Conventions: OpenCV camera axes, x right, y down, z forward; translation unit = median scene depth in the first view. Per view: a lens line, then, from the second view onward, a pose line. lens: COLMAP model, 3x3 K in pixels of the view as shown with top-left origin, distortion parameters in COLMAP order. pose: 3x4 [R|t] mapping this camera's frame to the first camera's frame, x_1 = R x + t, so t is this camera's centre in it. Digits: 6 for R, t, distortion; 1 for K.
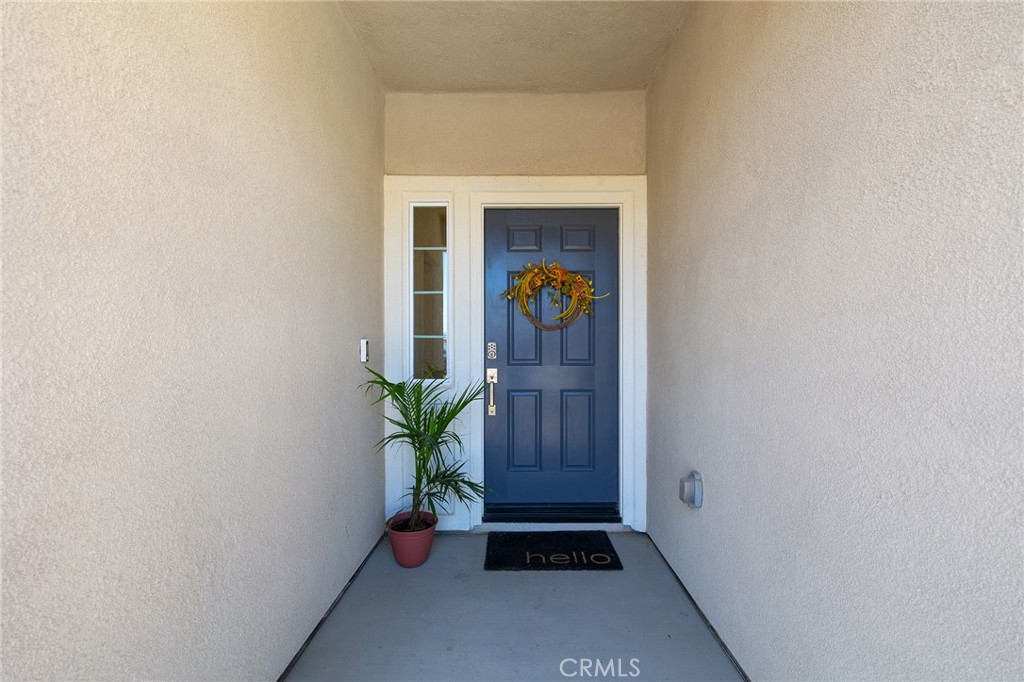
lens RADIAL K [[430.2, 0, 515.7], [0, 430.2, 350.7], [0, 0, 1]] dist [-0.000558, -0.000165]
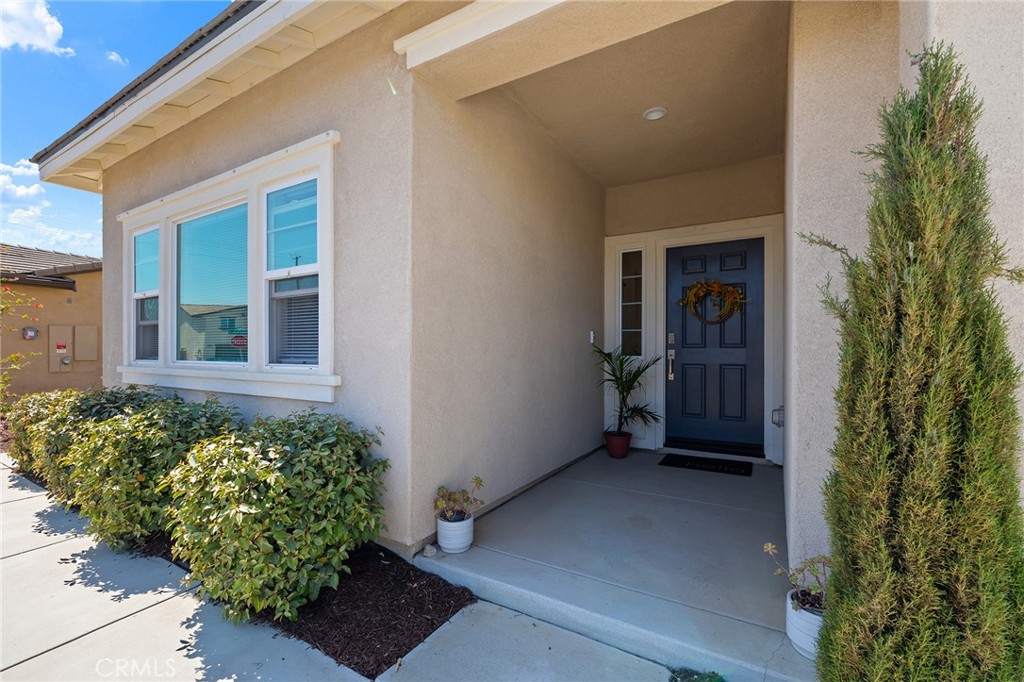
lens RADIAL K [[430.2, 0, 515.7], [0, 430.2, 350.7], [0, 0, 1]] dist [-0.000558, -0.000165]
pose [[0.863620, 0.003699, -0.504130, 0.256486], [-0.010835, 0.999878, -0.011226, 0.071764], [0.504028, 0.015158, 0.863555, -0.663591]]
